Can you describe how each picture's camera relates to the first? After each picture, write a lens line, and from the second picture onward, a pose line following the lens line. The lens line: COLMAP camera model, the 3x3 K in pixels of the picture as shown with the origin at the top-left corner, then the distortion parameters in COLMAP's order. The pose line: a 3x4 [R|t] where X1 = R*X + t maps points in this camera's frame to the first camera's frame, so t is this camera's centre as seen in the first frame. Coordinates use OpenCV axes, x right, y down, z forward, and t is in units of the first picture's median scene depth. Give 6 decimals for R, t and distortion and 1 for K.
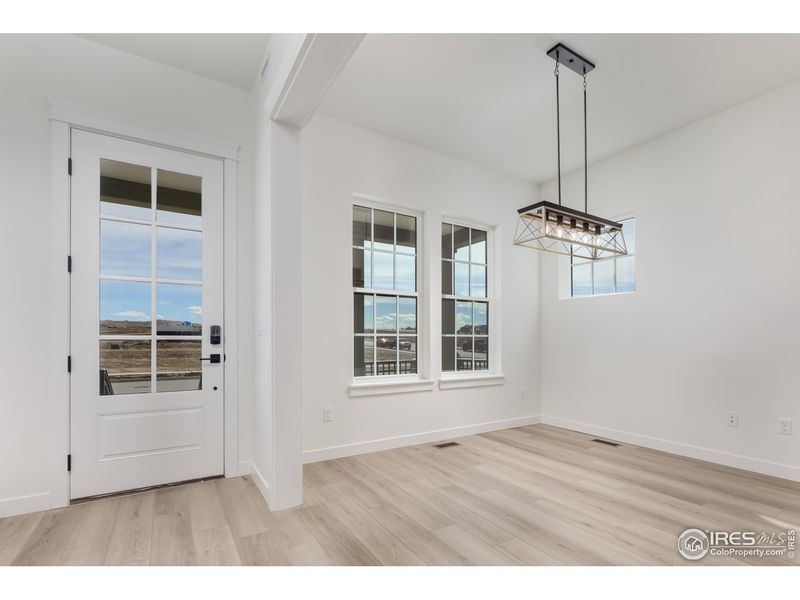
lens RADIAL K [[415.9, 0, 401.2], [0, 415.9, 295.4], [0, 0, 1]] dist [0.001310, -0.000167]
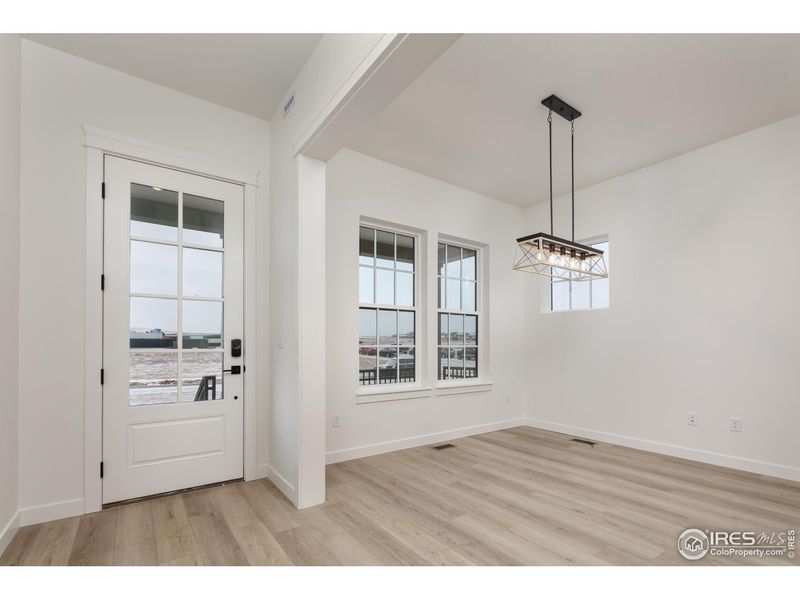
lens RADIAL K [[409.6, 0, 400.0], [0, 409.6, 300.0], [0, 0, 1]] dist [0.001426, 0.000026]
pose [[0.997498, 0.005252, 0.070503, -0.103400], [-0.004905, 0.999975, -0.005095, -0.025792], [-0.070528, 0.004736, 0.997499, -0.087467]]
